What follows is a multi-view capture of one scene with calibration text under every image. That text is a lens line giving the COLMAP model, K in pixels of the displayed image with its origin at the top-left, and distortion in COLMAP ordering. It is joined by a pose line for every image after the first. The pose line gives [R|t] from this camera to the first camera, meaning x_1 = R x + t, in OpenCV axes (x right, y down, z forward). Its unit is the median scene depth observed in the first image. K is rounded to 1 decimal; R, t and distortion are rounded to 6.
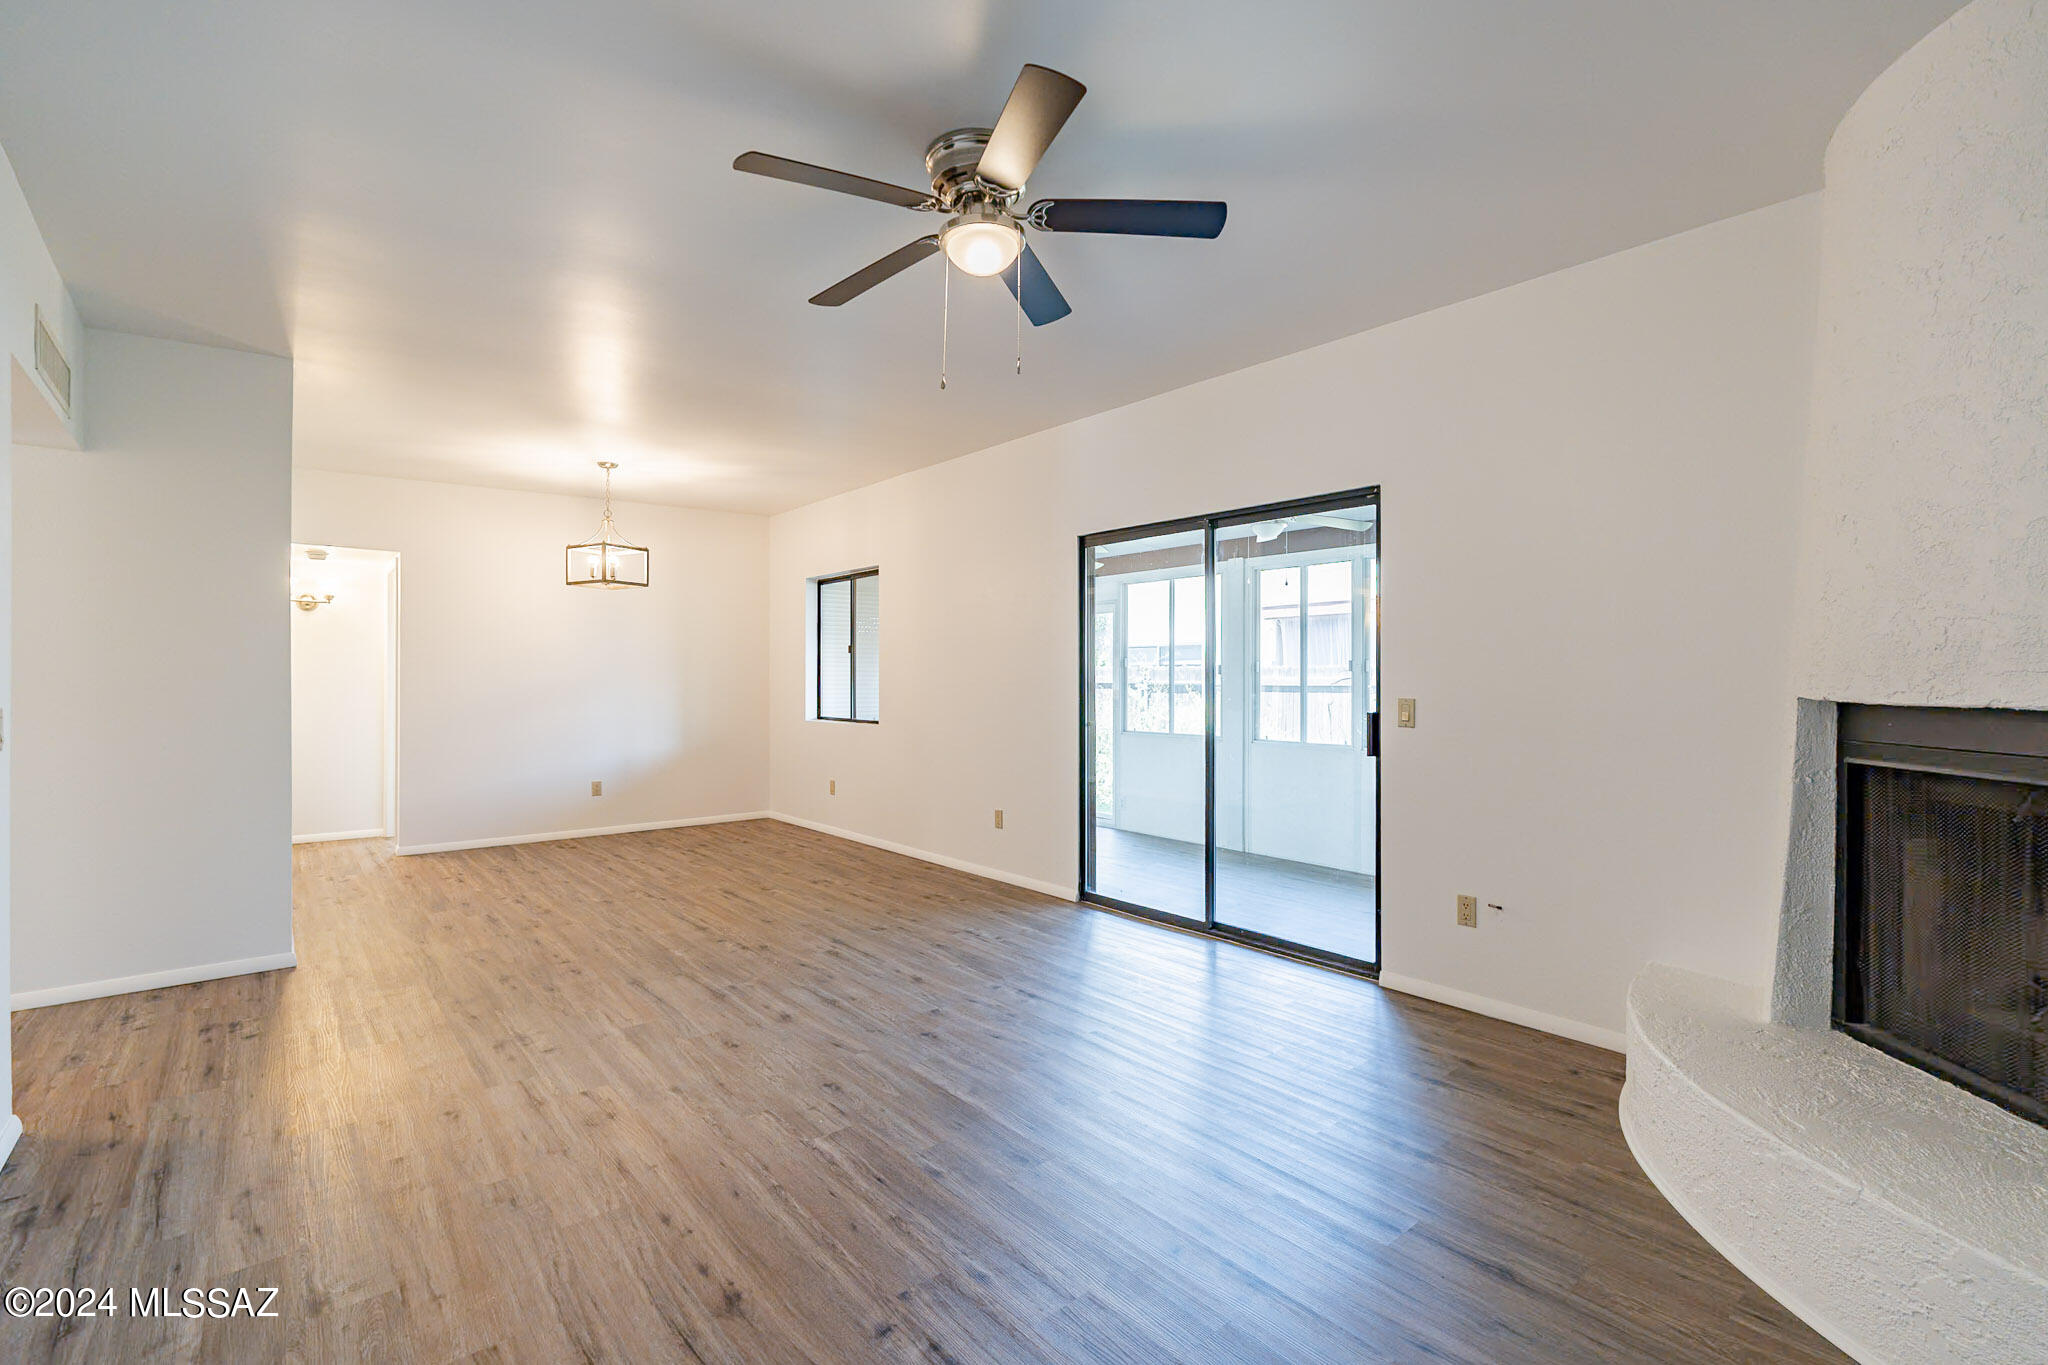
lens RADIAL K [[894.0, 0, 1031.2], [0, 894.0, 678.4], [0, 0, 1]] dist [0.000358, -0.001172]
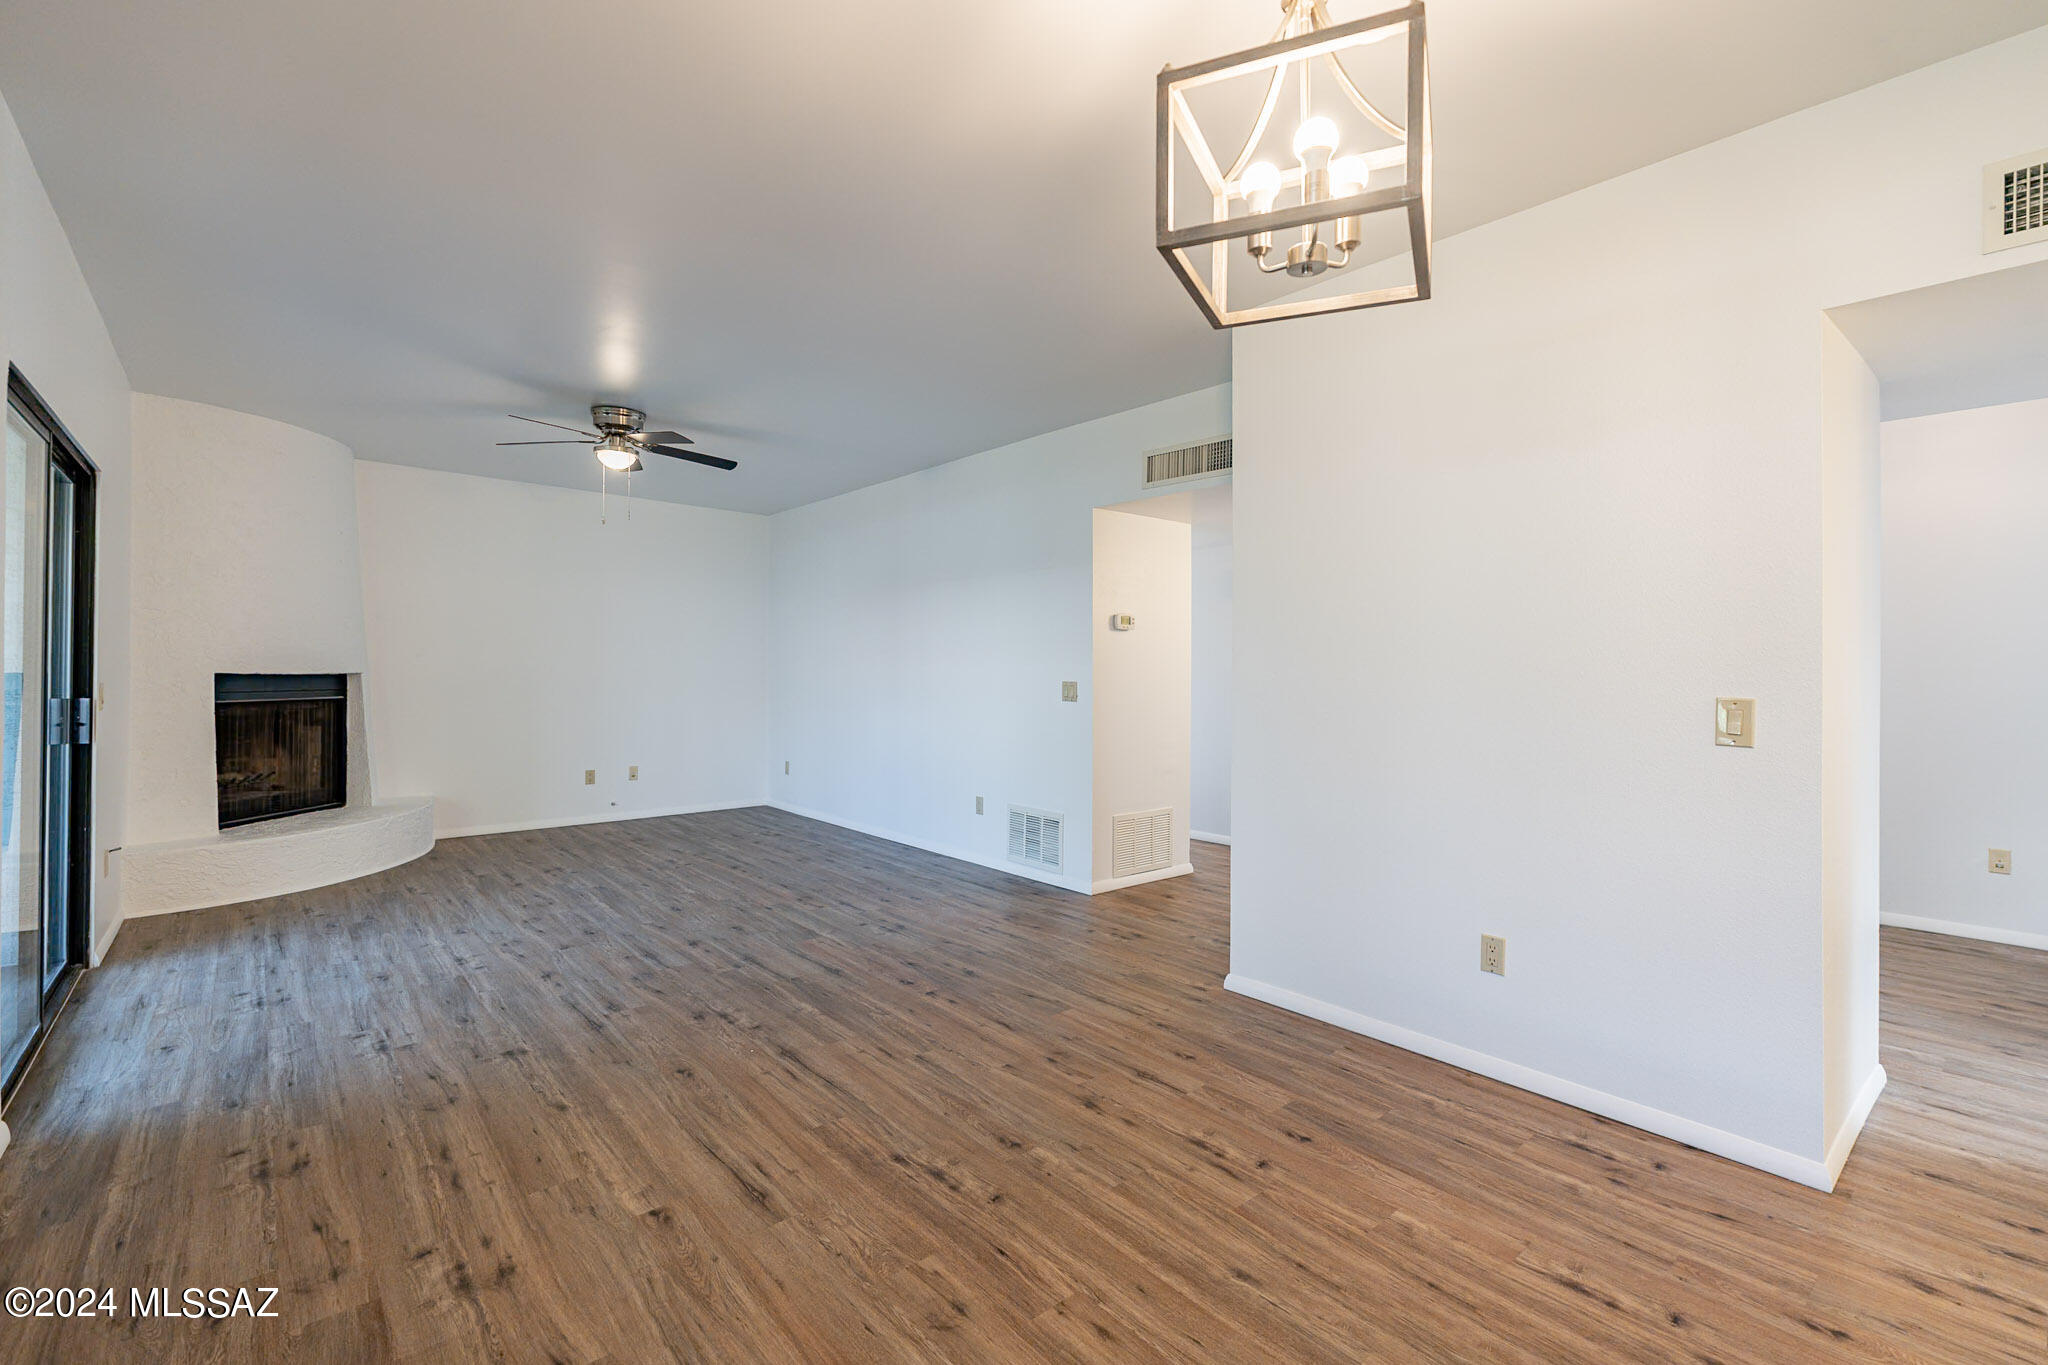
lens RADIAL K [[894.0, 0, 1007.9], [0, 894.0, 671.6], [0, 0, 1]] dist [0.000358, -0.001172]
pose [[-0.999833, -0.005400, 0.017472, -0.614550], [-0.005337, 0.999979, 0.003654, 0.002518], [-0.017491, 0.003560, -0.999841, 1.879500]]
